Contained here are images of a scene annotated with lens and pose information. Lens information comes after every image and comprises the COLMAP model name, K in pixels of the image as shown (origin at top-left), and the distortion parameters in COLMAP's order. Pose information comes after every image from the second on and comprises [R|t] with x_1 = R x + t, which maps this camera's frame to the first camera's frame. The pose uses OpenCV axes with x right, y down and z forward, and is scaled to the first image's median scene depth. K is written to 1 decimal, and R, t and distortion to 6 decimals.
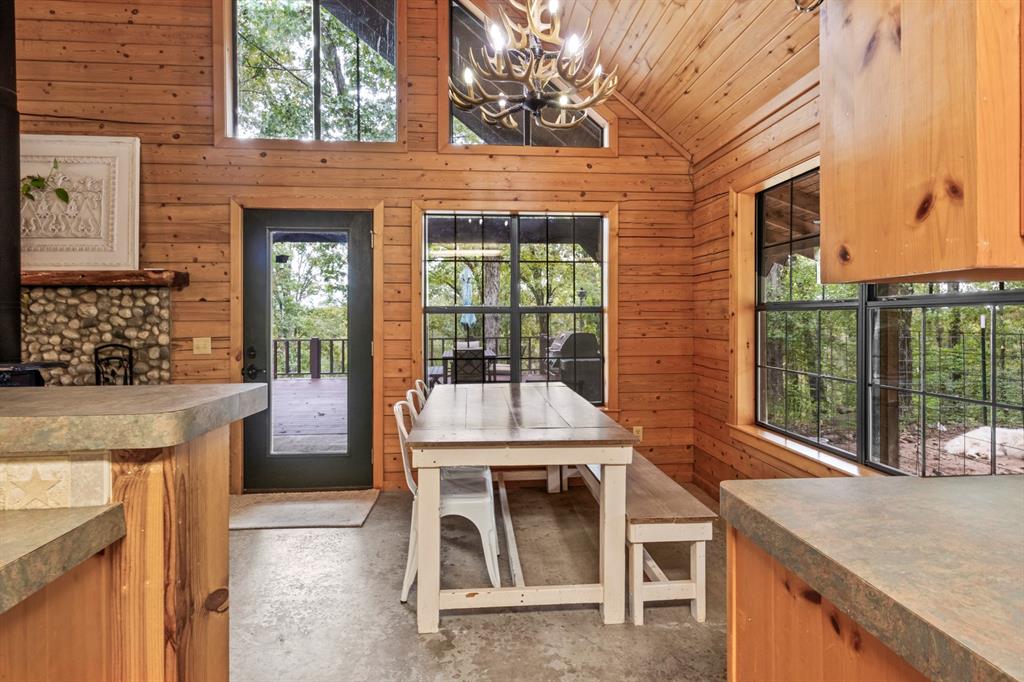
lens RADIAL K [[517.6, 0, 505.6], [0, 517.6, 318.7], [0, 0, 1]] dist [0.010752, 0.003095]
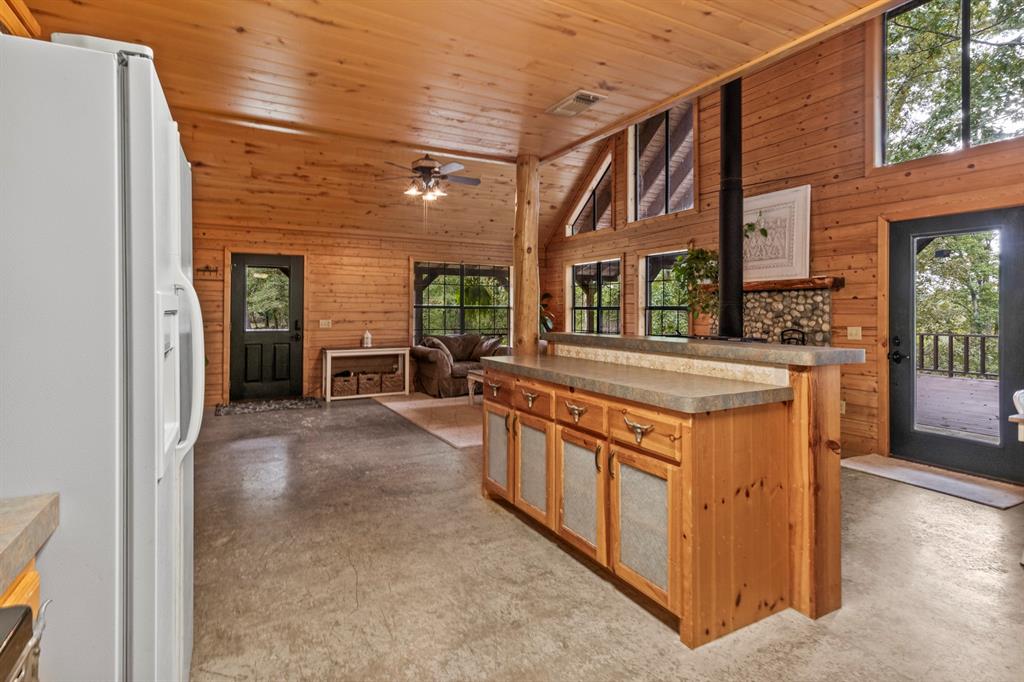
lens RADIAL K [[515.5, 0, 510.9], [0, 515.5, 309.5], [0, 0, 1]] dist [0.008344, -0.000685]
pose [[0.410319, 0.002902, -0.911938, 0.244172], [-0.004617, 0.999989, 0.001105, -0.004488], [0.911930, 0.003757, 0.410328, -0.314710]]
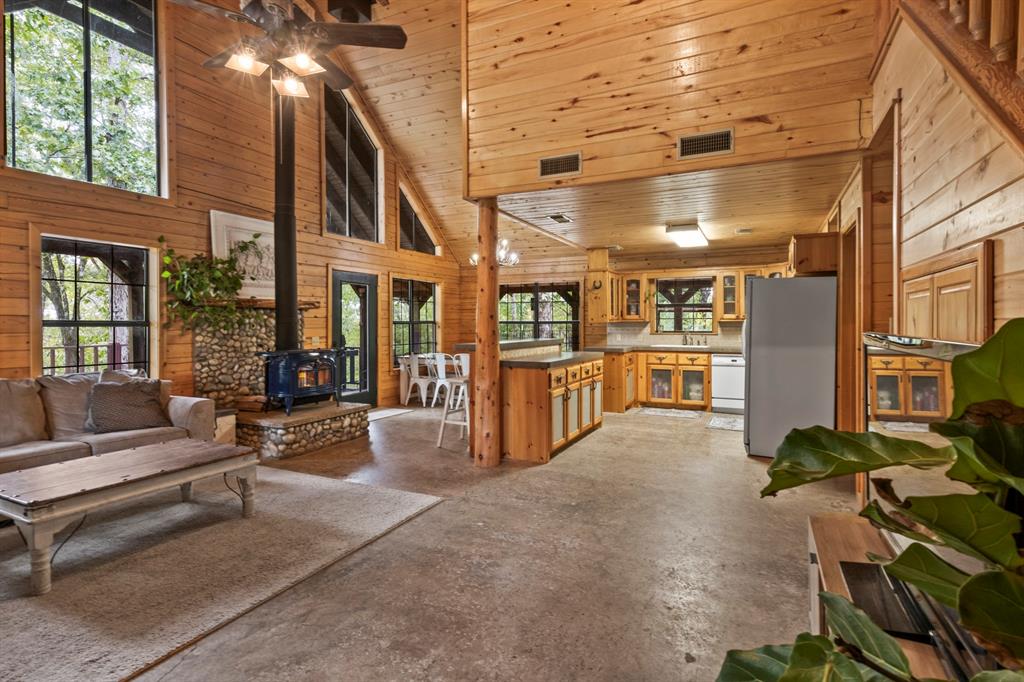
lens RADIAL K [[515.5, 0, 505.0], [0, 515.5, 331.3], [0, 0, 1]] dist [0.008344, -0.000685]
pose [[0.513319, -0.010889, 0.858129, -1.859472], [-0.001299, 0.999908, 0.013465, -0.009354], [-0.858197, -0.008027, 0.513258, -0.549419]]
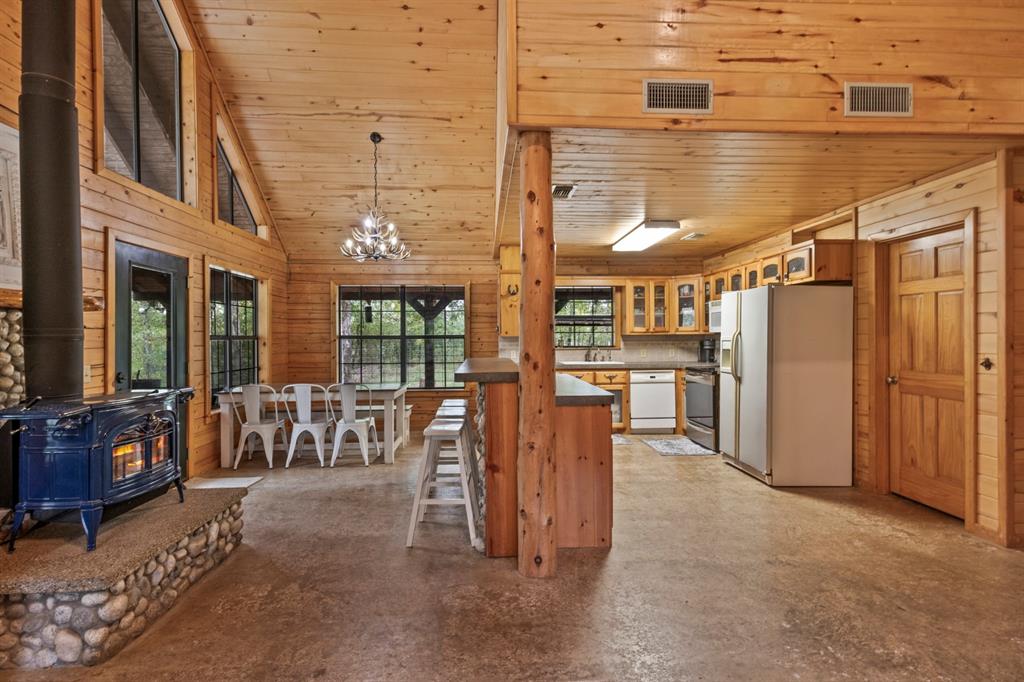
lens RADIAL K [[515.5, 0, 512.4], [0, 515.5, 340.1], [0, 0, 1]] dist [0.008344, -0.000685]
pose [[0.015571, -0.002594, 0.999875, -1.557331], [0.004601, 0.999986, 0.002523, -0.010130], [-0.999868, 0.004561, 0.015583, 0.193868]]
